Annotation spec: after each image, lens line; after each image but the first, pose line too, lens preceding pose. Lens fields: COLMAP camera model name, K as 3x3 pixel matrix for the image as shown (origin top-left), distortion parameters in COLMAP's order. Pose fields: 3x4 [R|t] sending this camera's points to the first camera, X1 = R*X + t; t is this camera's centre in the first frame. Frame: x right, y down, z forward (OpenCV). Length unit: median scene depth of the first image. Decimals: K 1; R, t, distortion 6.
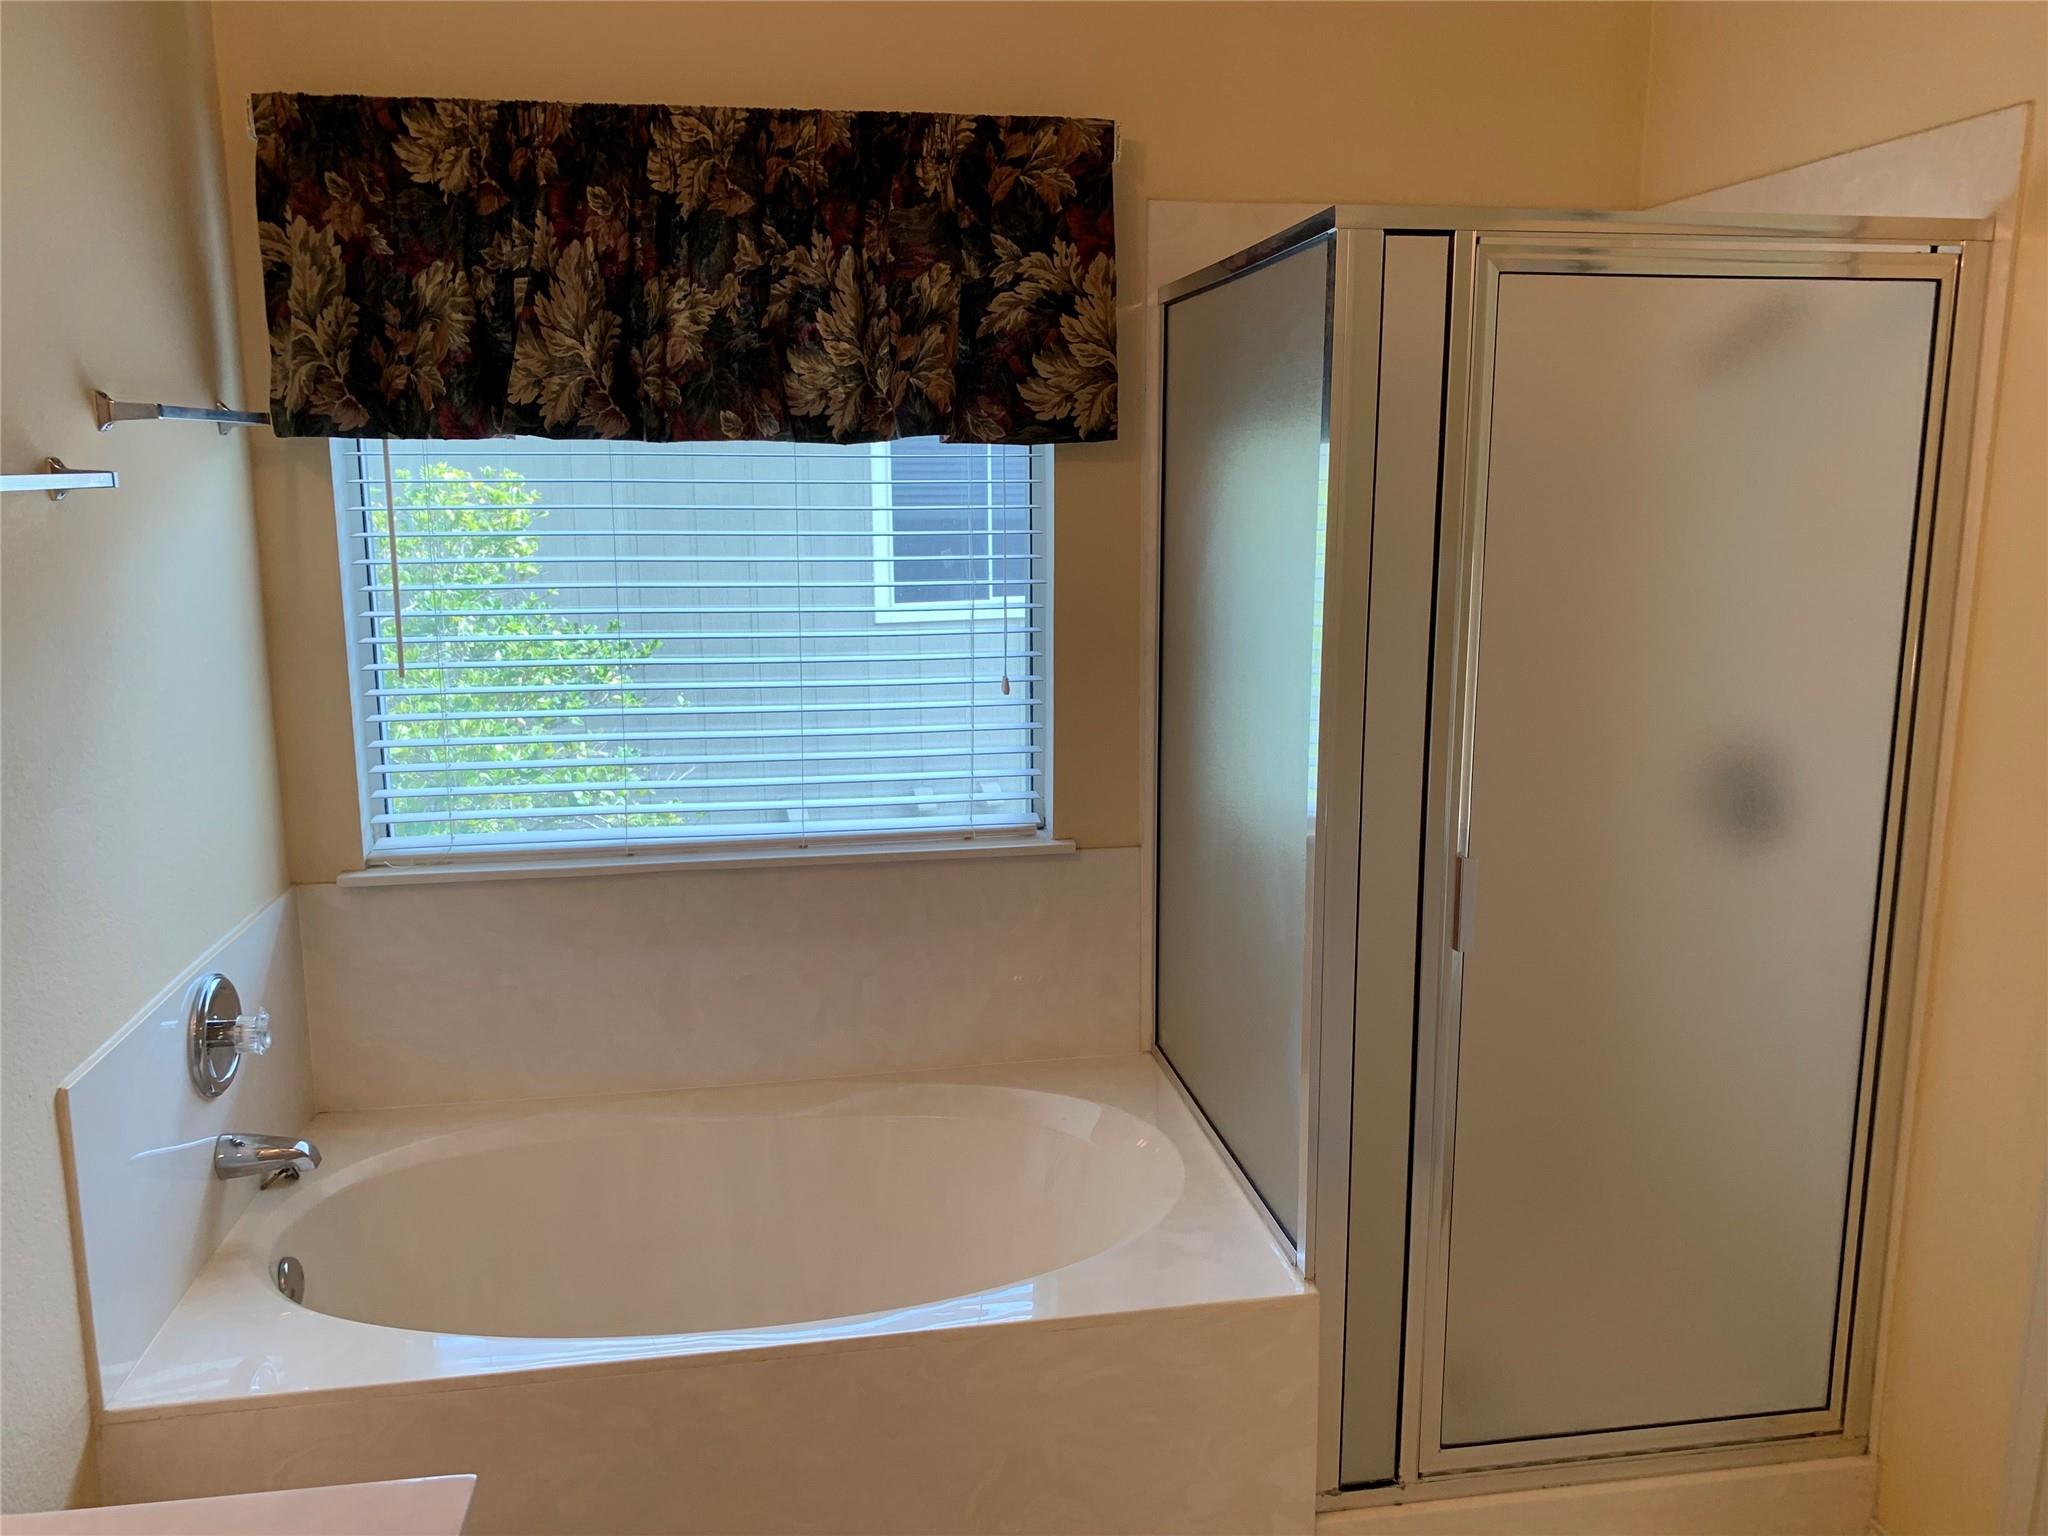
lens RADIAL K [[1573.8, 0, 1020.6], [0, 1573.8, 770.5], [0, 0, 1]] dist [0.023995, -0.030672]
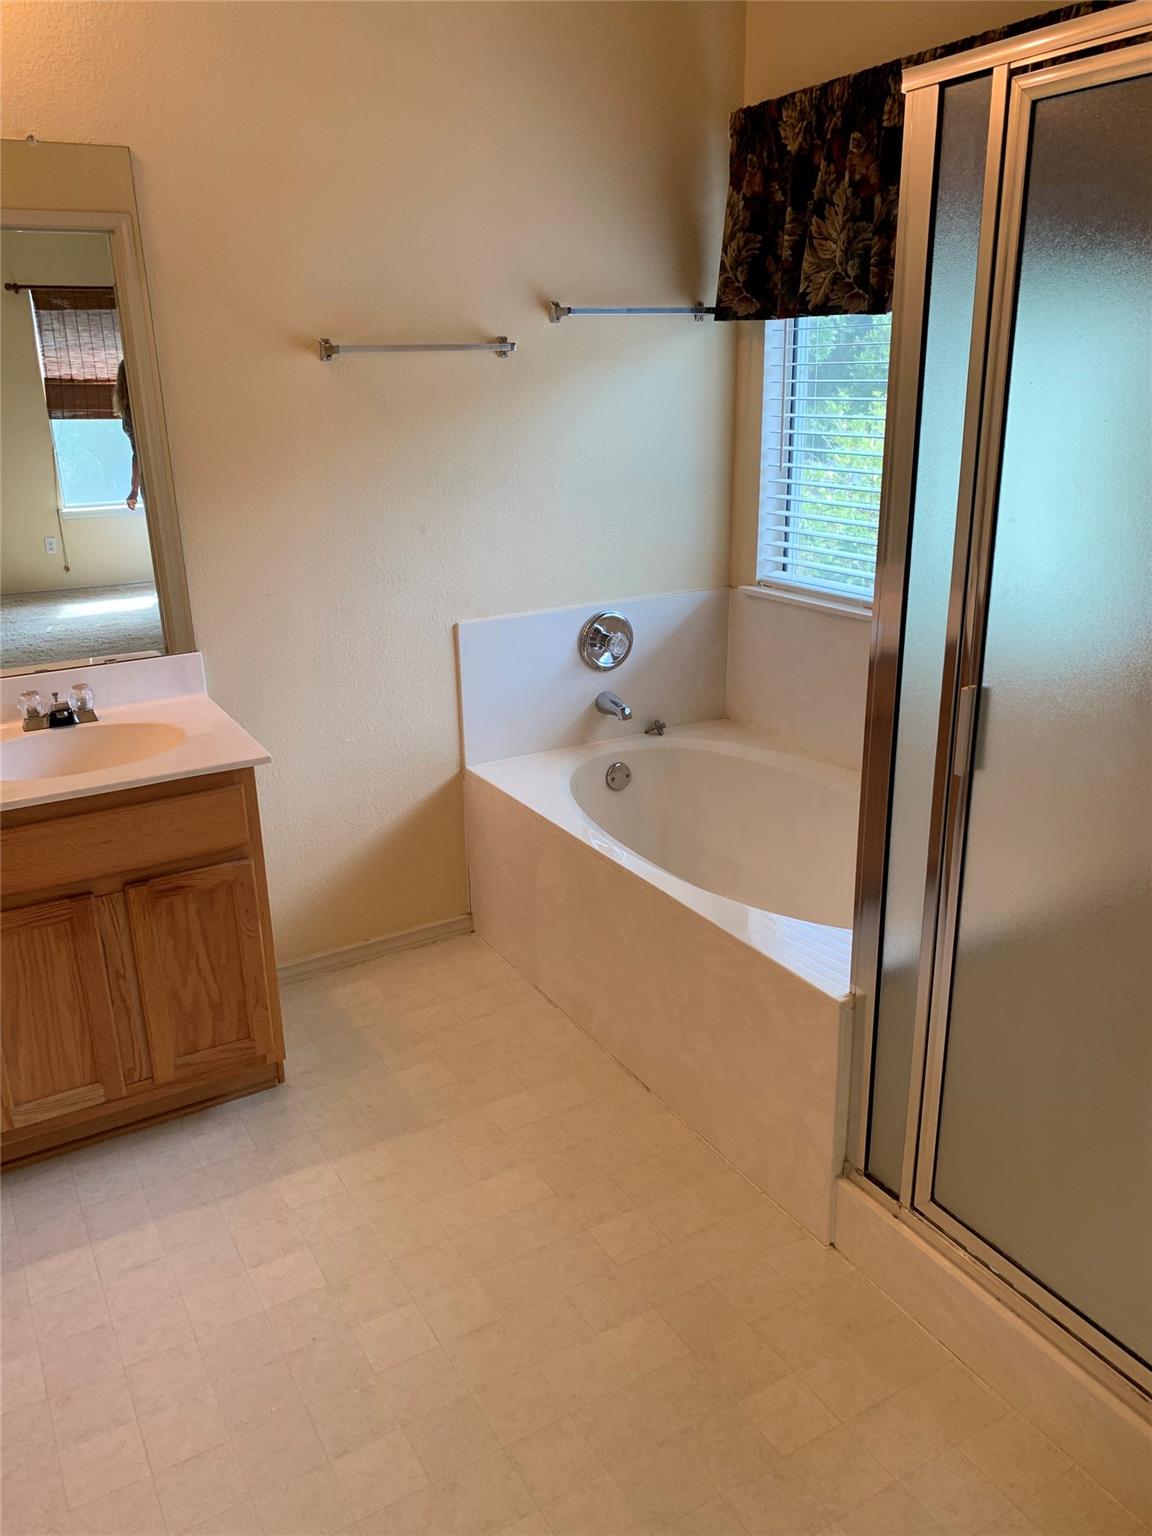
lens RADIAL K [[1180.4, 0, 561.4], [0, 1180.4, 761.9], [0, 0, 1]] dist [0.023995, -0.030672]
pose [[0.346806, 0.295854, -0.890054, 0.782771], [-0.159980, 0.953702, 0.254675, -0.051973], [0.924192, 0.054068, 0.378081, 0.369314]]
